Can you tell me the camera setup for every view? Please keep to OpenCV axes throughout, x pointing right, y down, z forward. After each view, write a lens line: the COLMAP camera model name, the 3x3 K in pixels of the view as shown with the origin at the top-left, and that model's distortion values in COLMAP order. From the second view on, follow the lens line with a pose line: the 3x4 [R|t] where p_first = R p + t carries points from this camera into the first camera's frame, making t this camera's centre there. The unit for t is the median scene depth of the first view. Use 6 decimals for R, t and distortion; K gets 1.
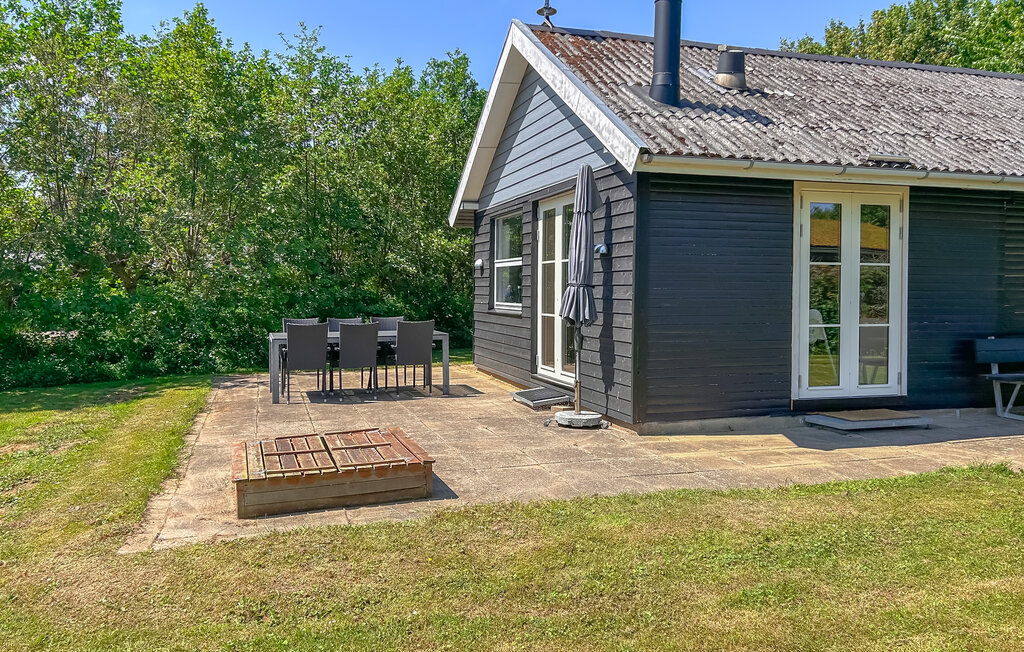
lens RADIAL K [[807.6, 0, 489.9], [0, 807.6, 312.6], [0, 0, 1]] dist [0.028102, -0.040656]
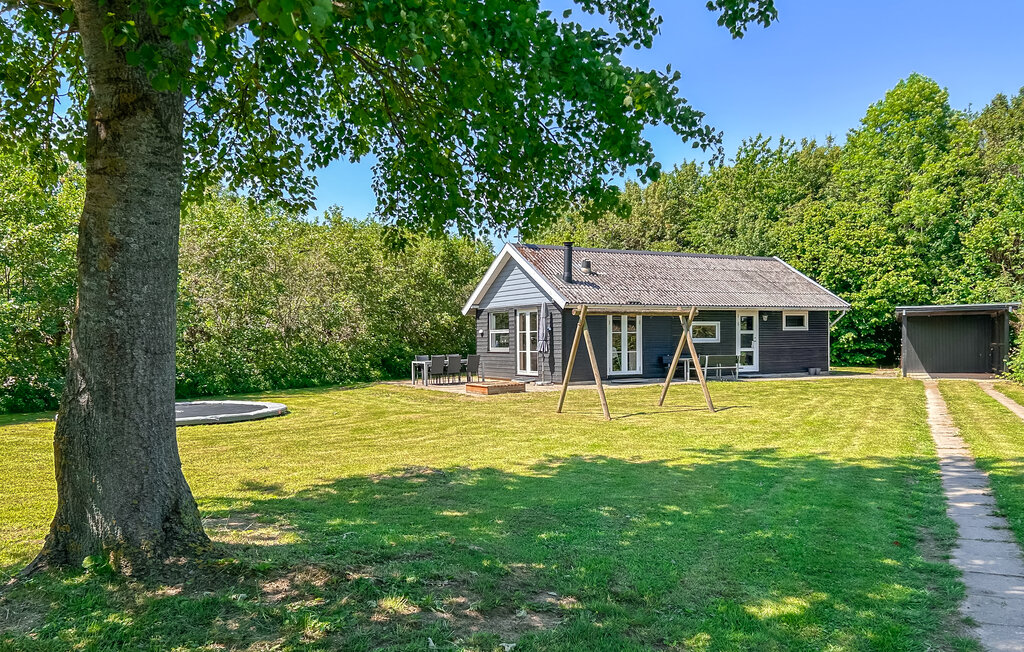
lens RADIAL K [[807.6, 0, 497.7], [0, 807.6, 406.1], [0, 0, 1]] dist [0.028102, -0.040656]
pose [[0.976594, -0.032189, 0.212668, -0.734633], [0.022008, 0.998503, 0.050066, 0.059209], [-0.213961, -0.044214, 0.975841, -2.030211]]
